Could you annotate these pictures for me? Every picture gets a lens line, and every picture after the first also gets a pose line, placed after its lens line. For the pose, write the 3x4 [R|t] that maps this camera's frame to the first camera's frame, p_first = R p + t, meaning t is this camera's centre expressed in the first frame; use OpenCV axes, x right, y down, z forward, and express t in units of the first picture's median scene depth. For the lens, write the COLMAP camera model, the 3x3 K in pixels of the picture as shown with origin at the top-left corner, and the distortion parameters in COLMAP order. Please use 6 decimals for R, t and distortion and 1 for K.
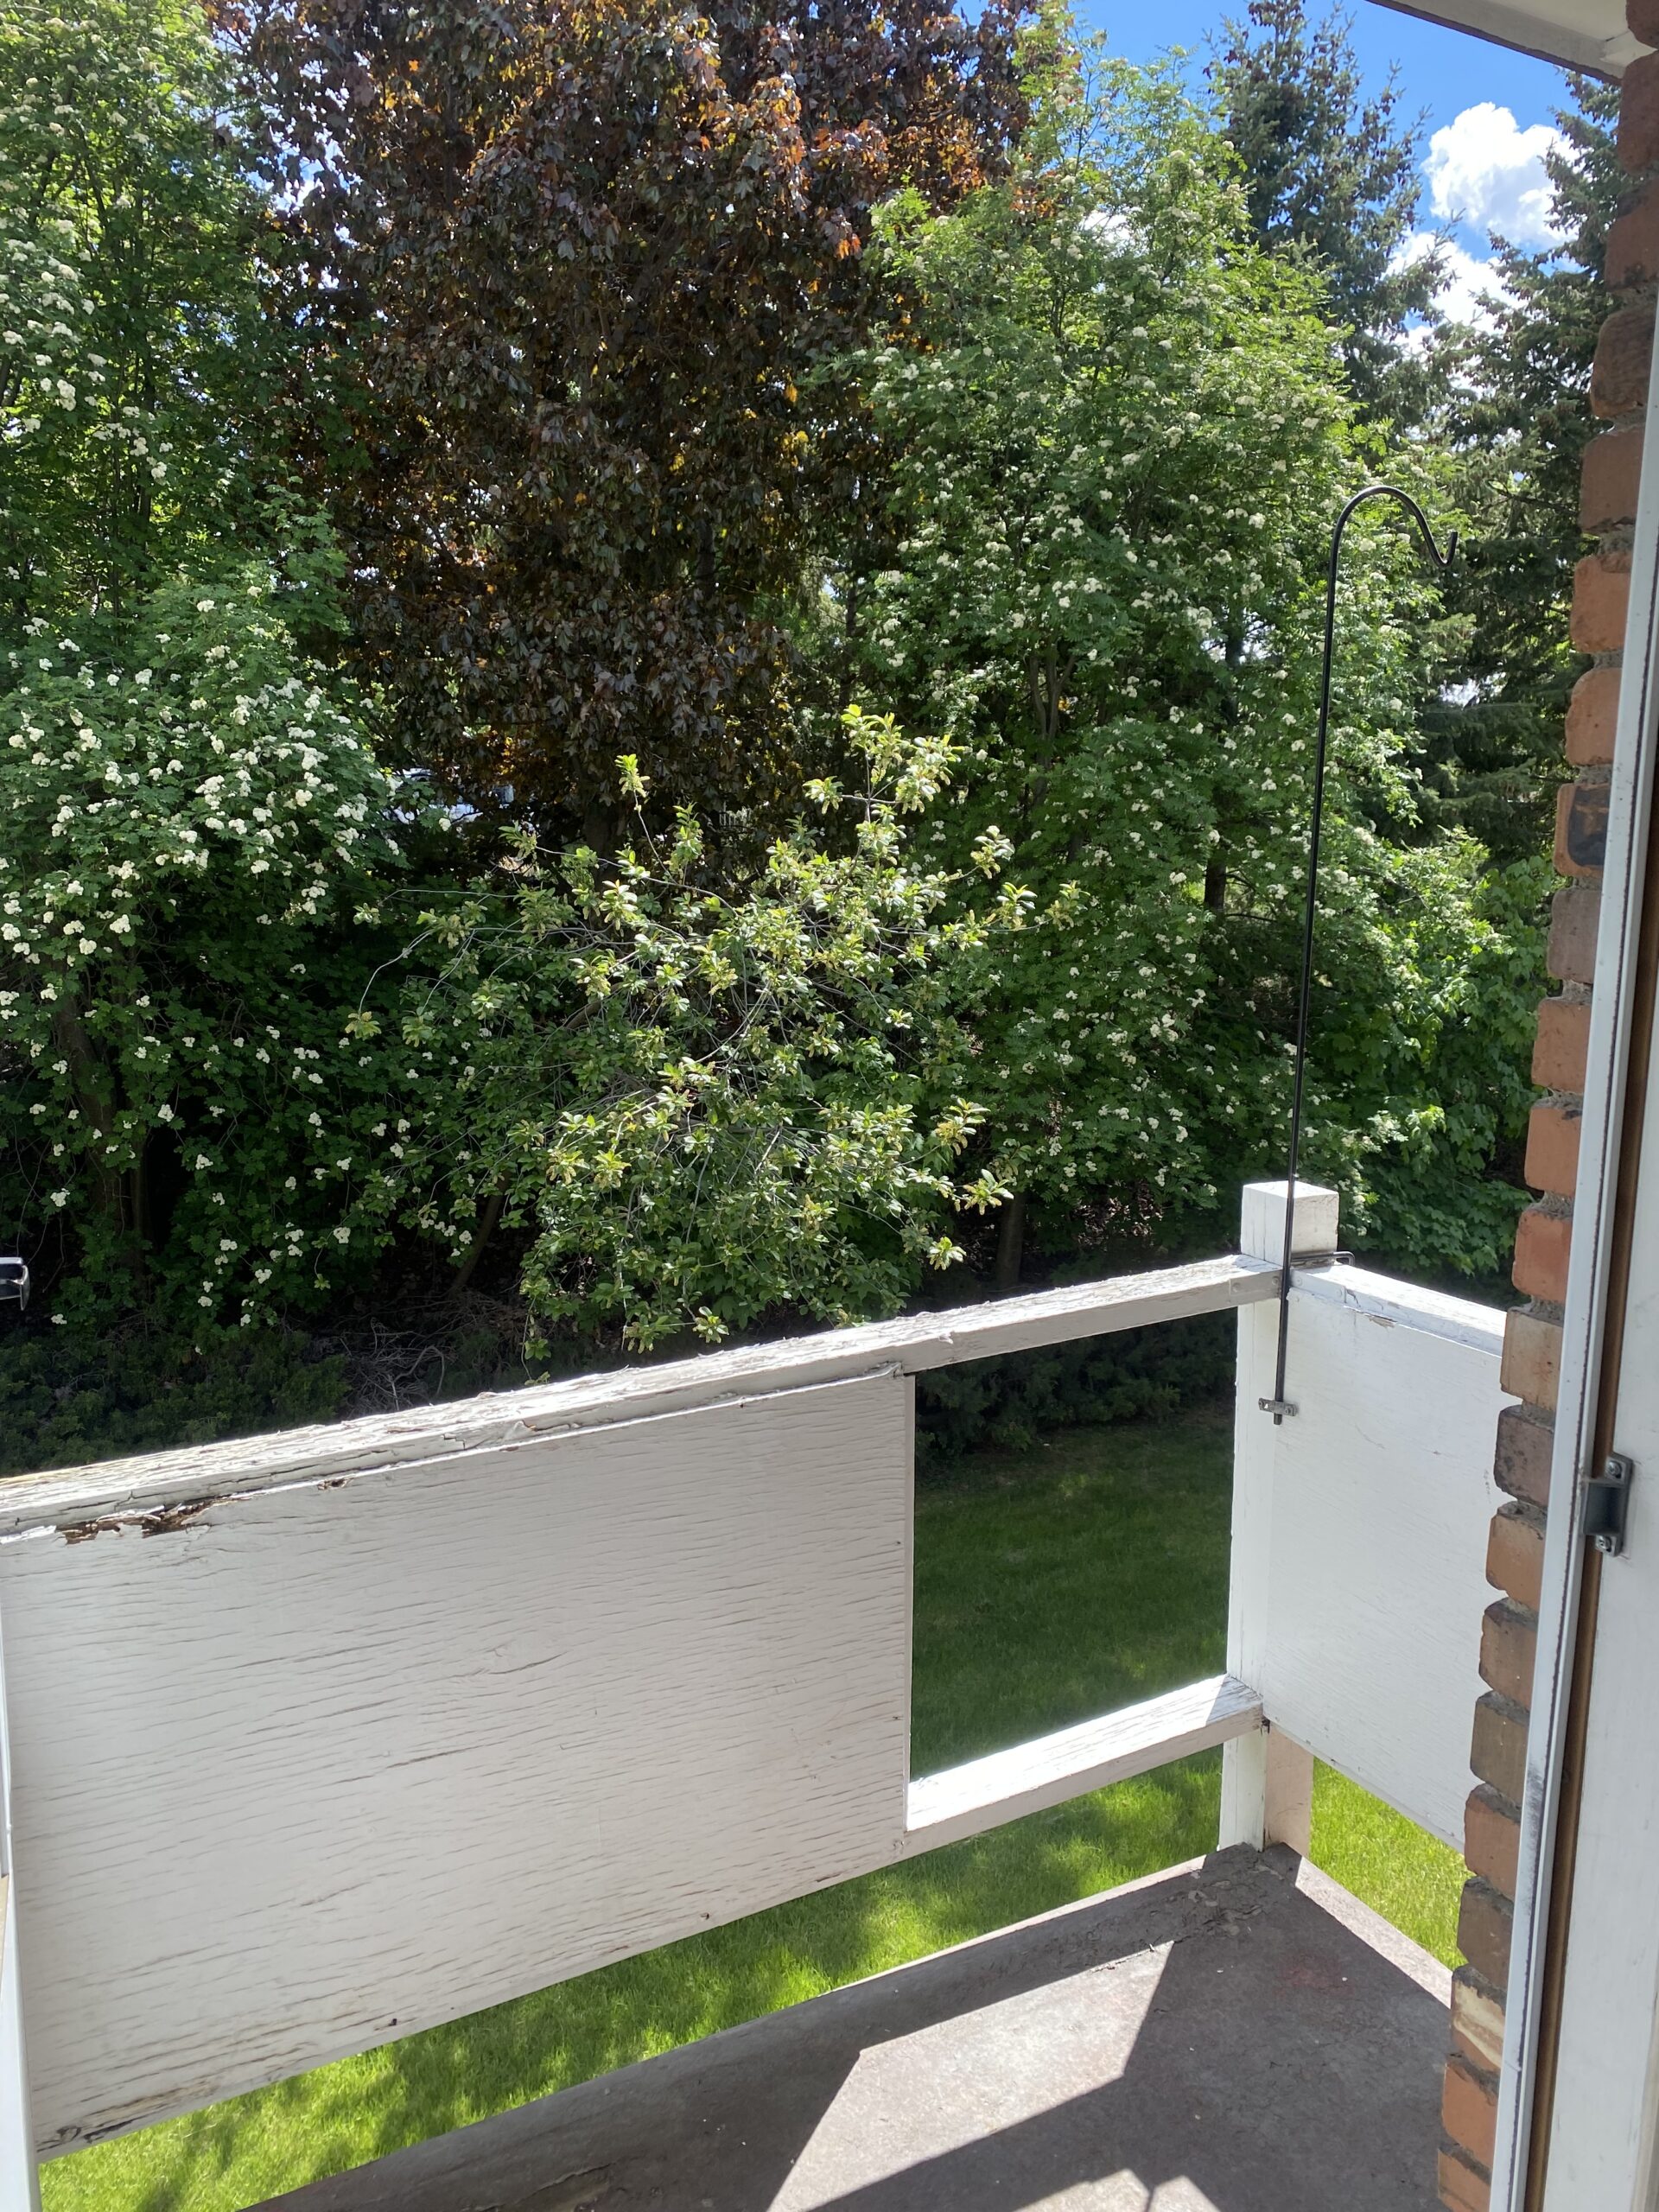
lens RADIAL K [[1670.7, 0, 829.5], [0, 1670.7, 1106.0], [0, 0, 1]] dist [0.008115, -0.009429]
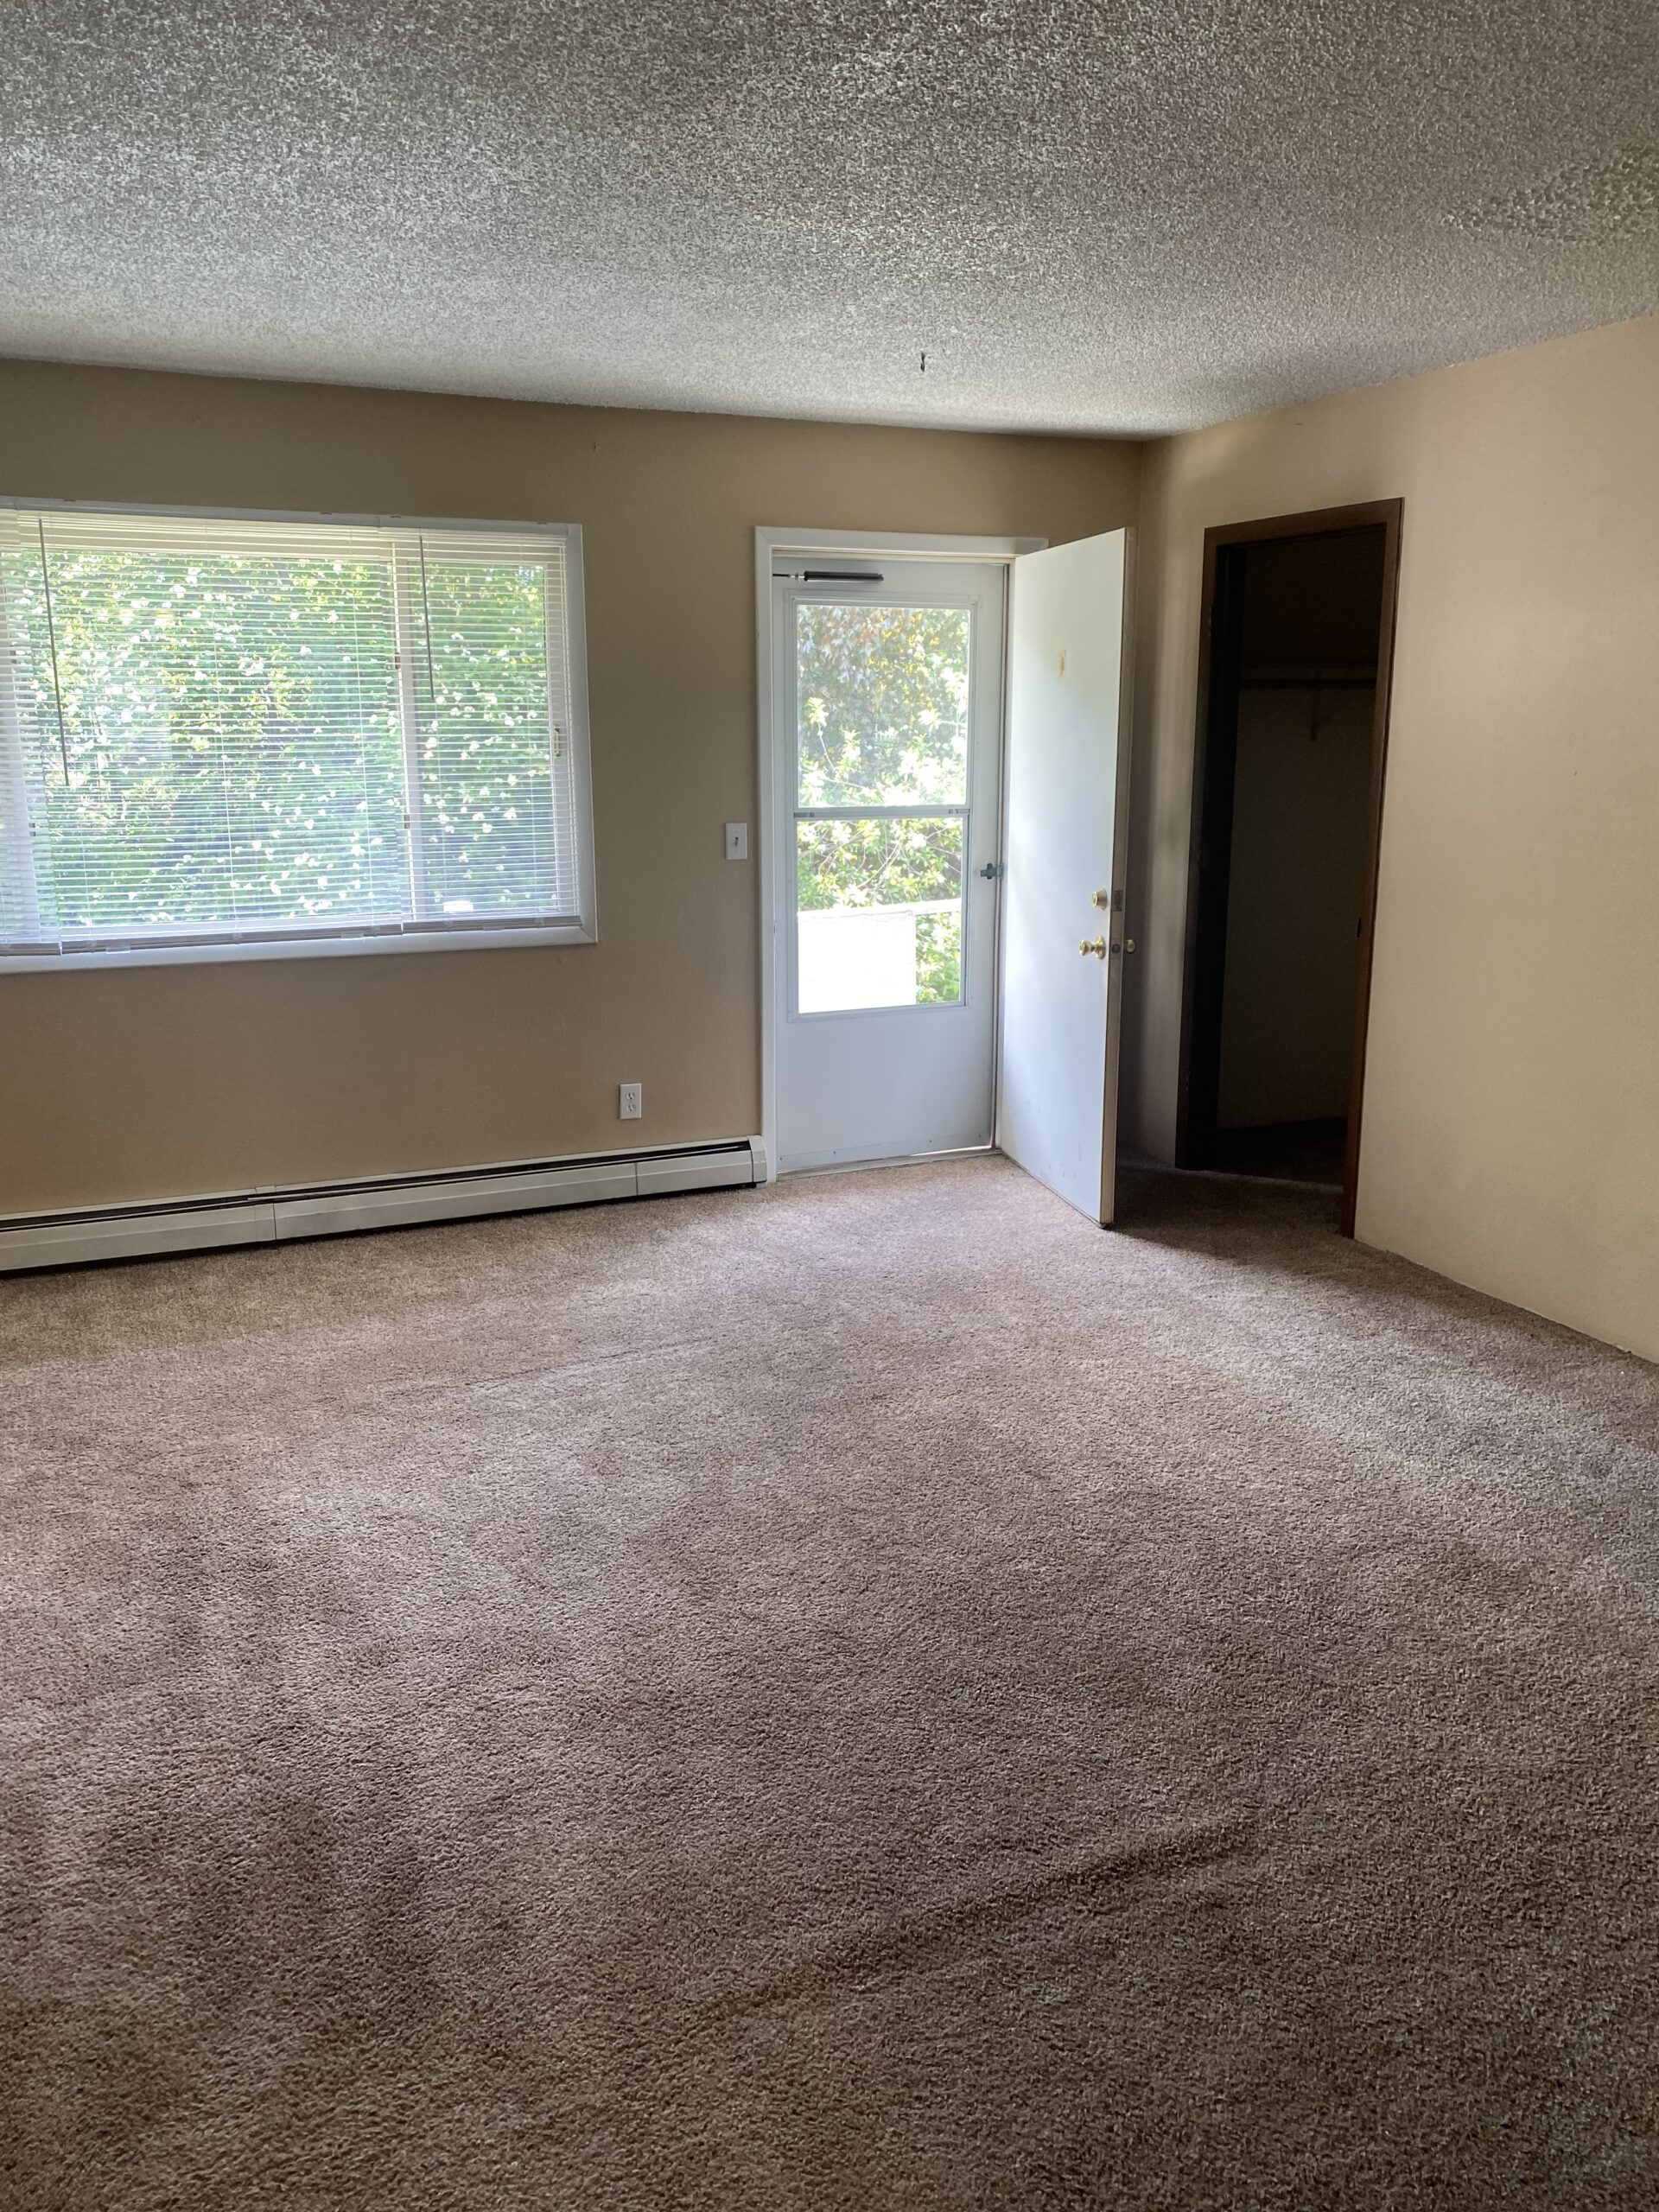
lens RADIAL K [[1670.7, 0, 829.5], [0, 1670.7, 1106.0], [0, 0, 1]] dist [0.008115, -0.009429]
pose [[0.995058, -0.007842, -0.098983, 0.049413], [0.012632, 0.998774, 0.047858, 0.099759], [0.098487, -0.048872, 0.993938, -0.590283]]
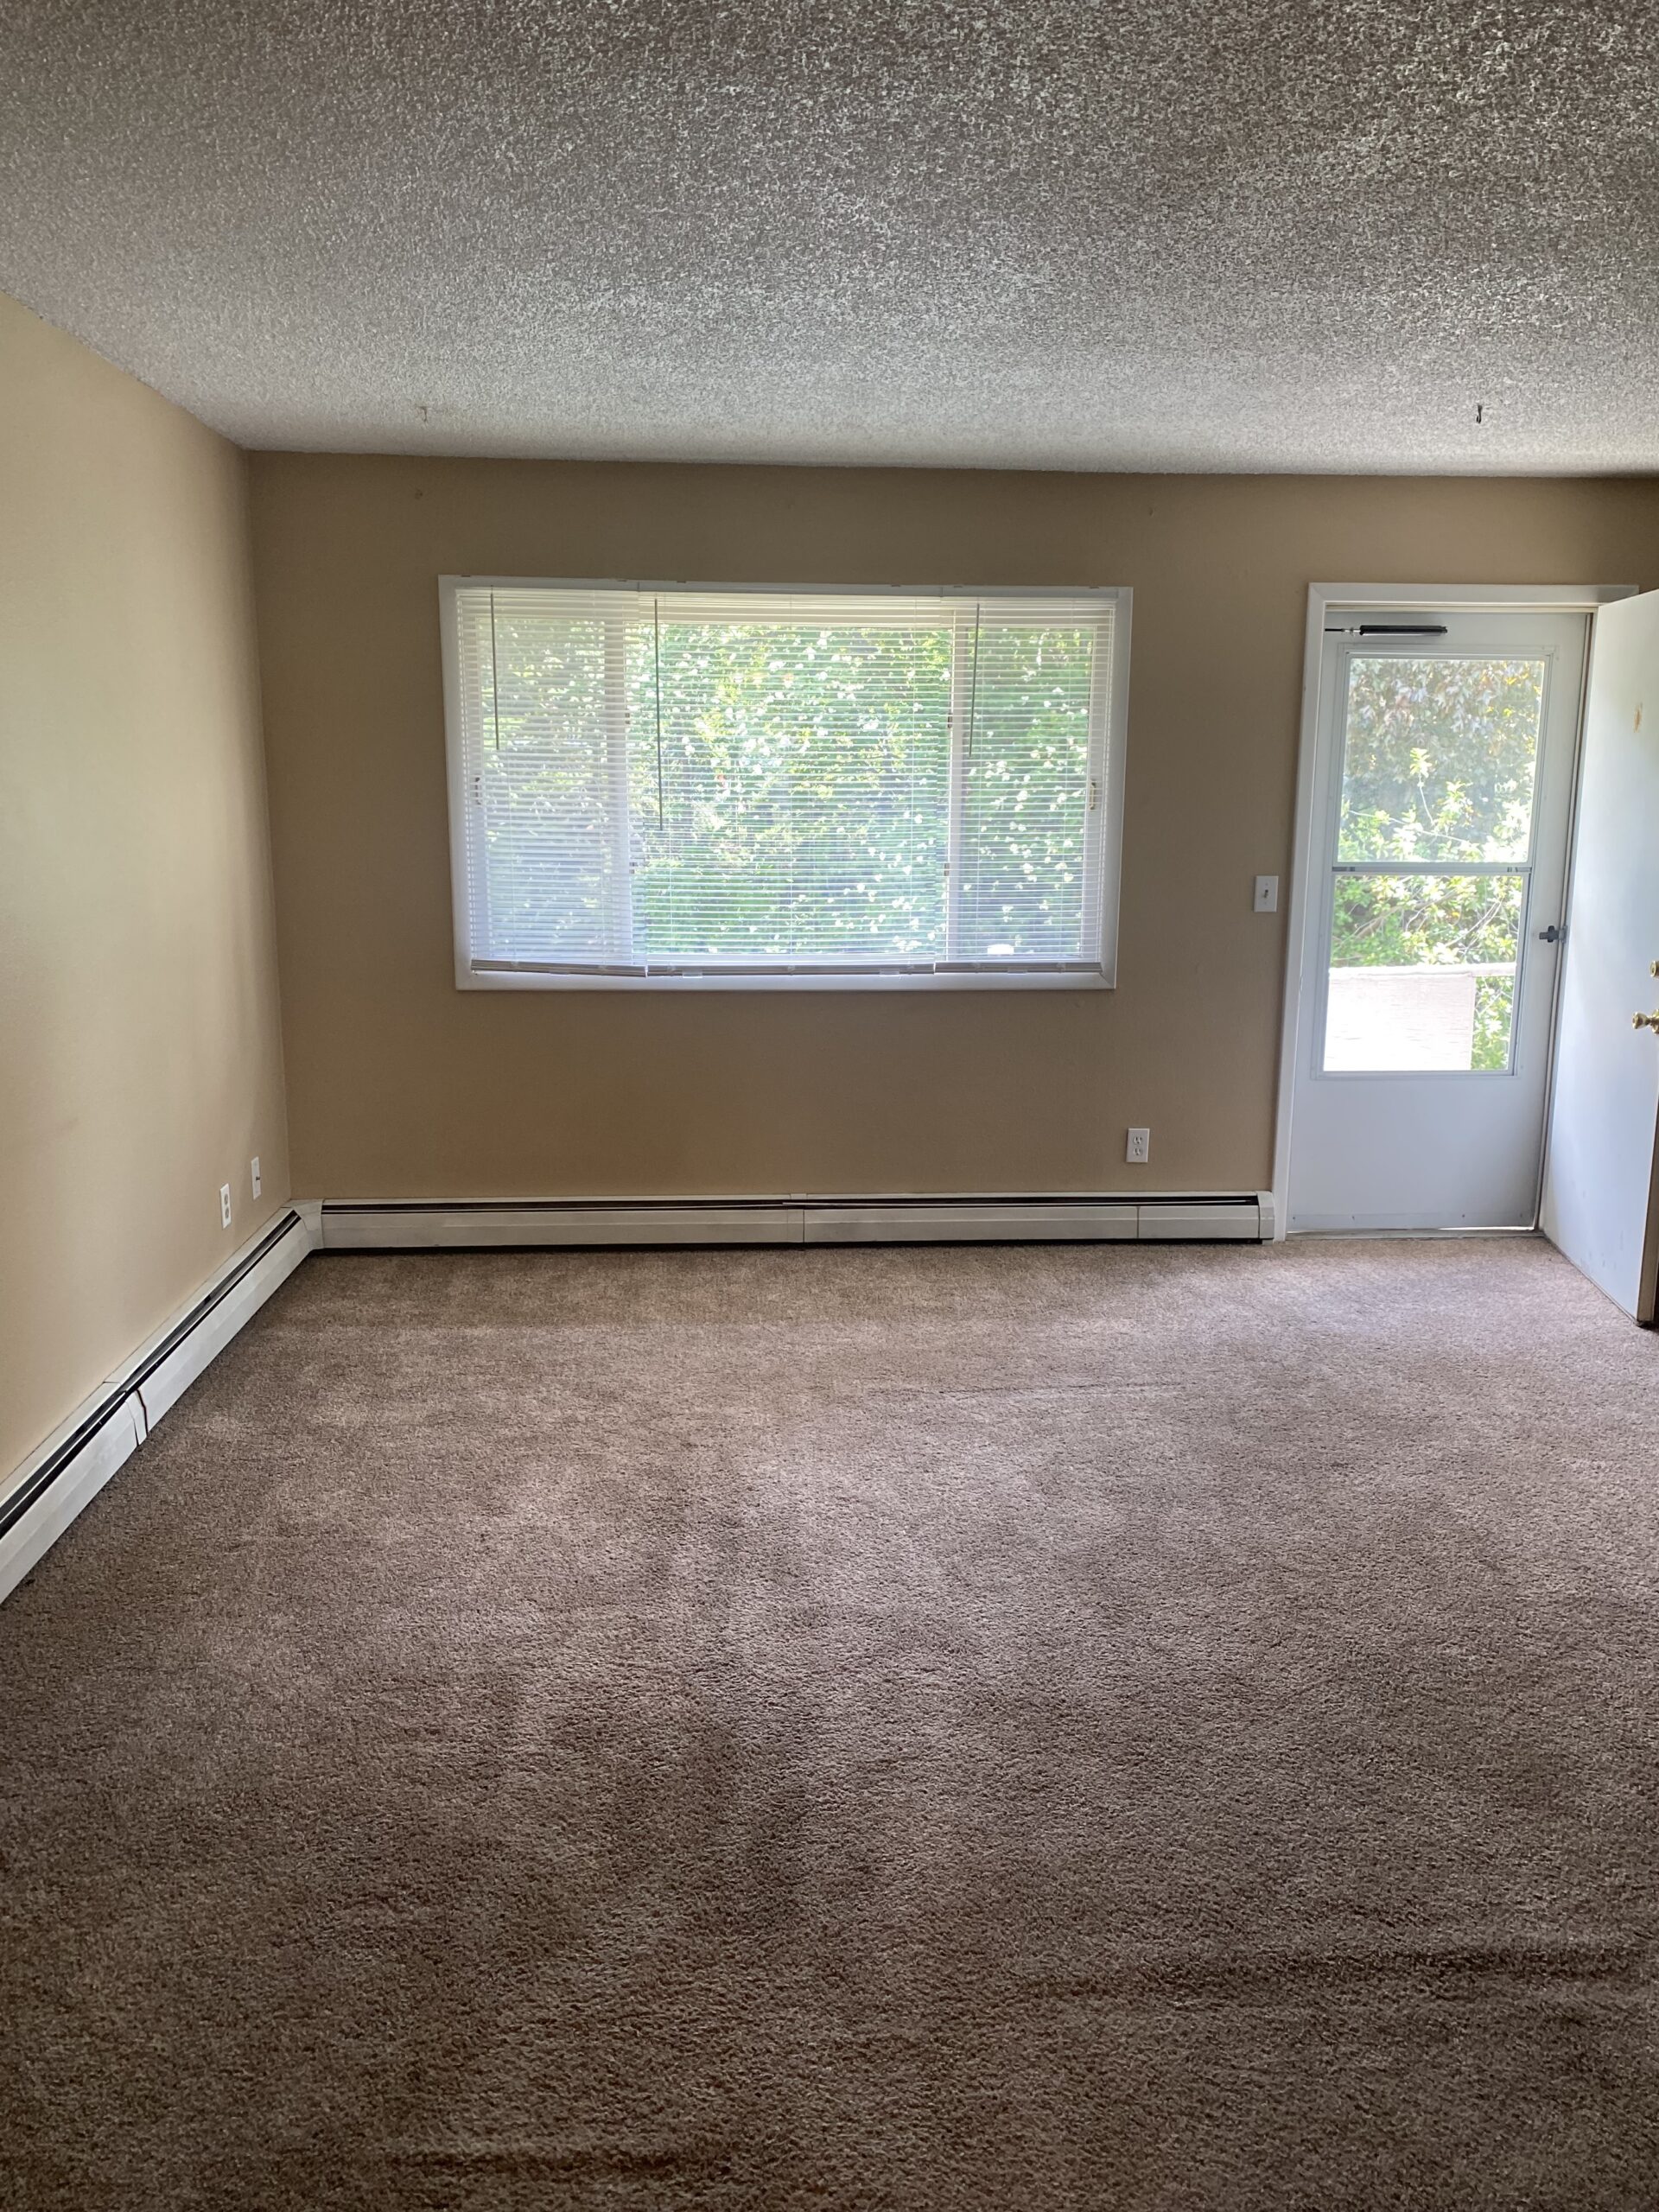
lens RADIAL K [[1673.6, 0, 836.8], [0, 1673.6, 1115.8], [0, 0, 1]] dist [0.021762, -0.028389]
pose [[0.900314, 0.065170, -0.430333, 0.083995], [-0.057231, 0.997868, 0.031382, 0.101787], [0.431461, -0.003625, 0.902124, -0.603662]]
